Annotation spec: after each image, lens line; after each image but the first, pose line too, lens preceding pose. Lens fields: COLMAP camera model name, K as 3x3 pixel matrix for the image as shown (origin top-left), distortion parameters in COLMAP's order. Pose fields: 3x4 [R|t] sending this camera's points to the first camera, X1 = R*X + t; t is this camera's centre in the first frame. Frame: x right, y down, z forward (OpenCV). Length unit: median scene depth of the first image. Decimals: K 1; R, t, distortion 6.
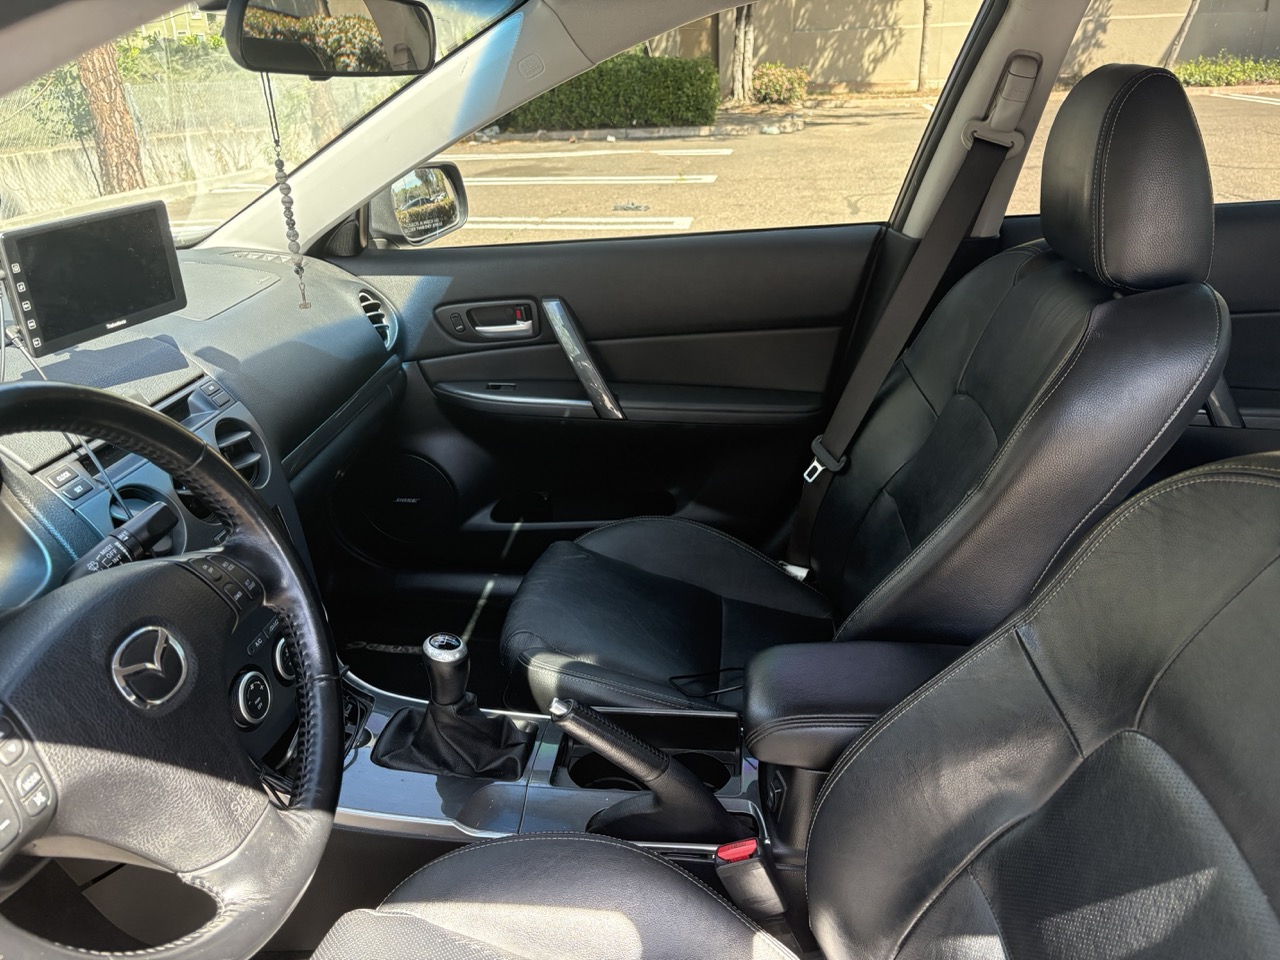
lens RADIAL K [[971.0, 0, 640.0], [0, 971.0, 480.0], [0, 0, 1]] dist [0.055574, 0.000178]
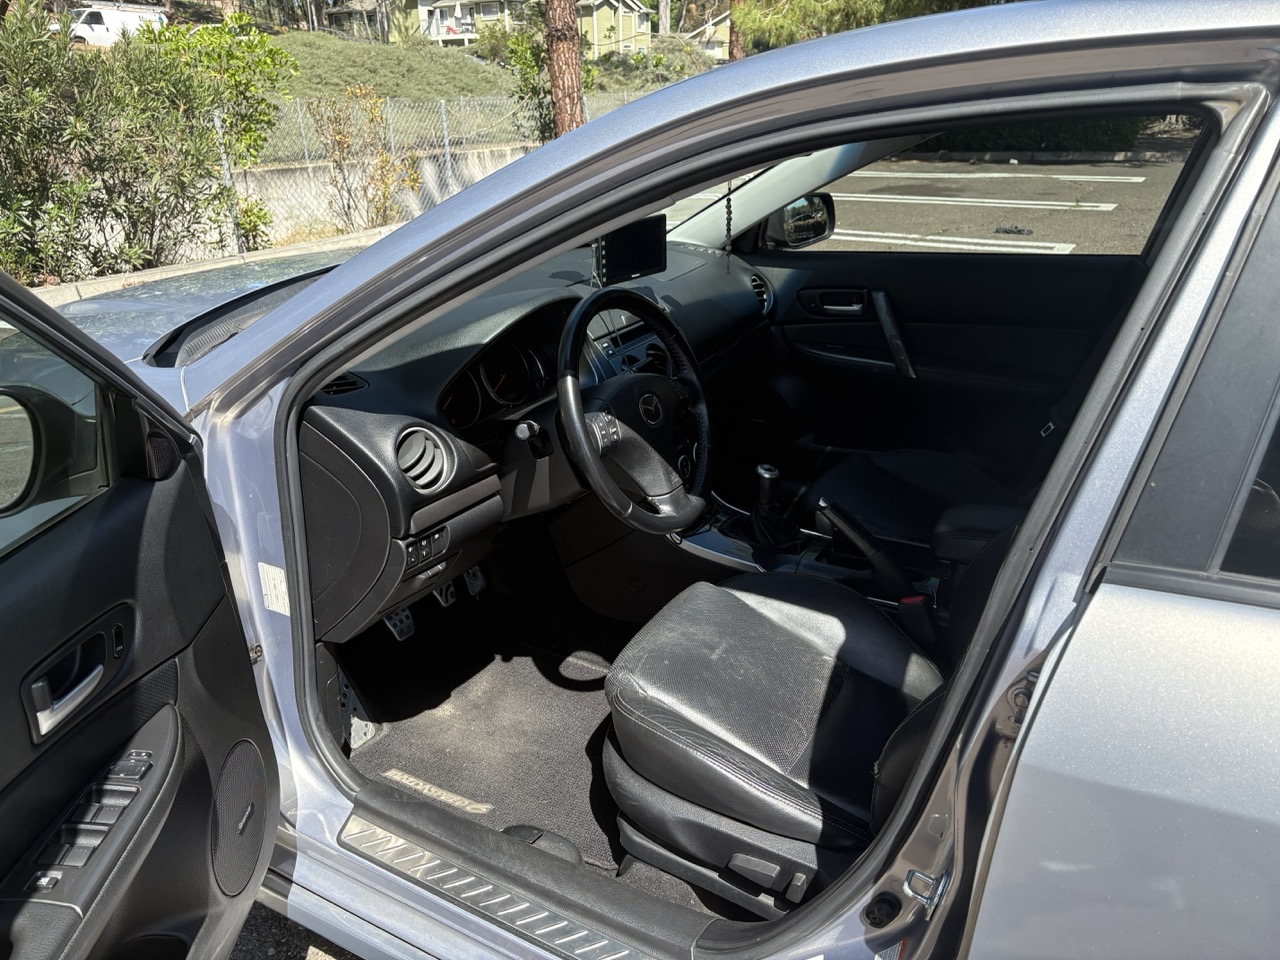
lens RADIAL K [[971.0, 0, 640.0], [0, 971.0, 480.0], [0, 0, 1]] dist [0.055574, 0.000178]
pose [[0.924639, 0.161290, -0.345005, 0.027144], [-0.164890, 0.986127, 0.019096, 0.026048], [0.343299, 0.039231, 0.938407, -0.101260]]
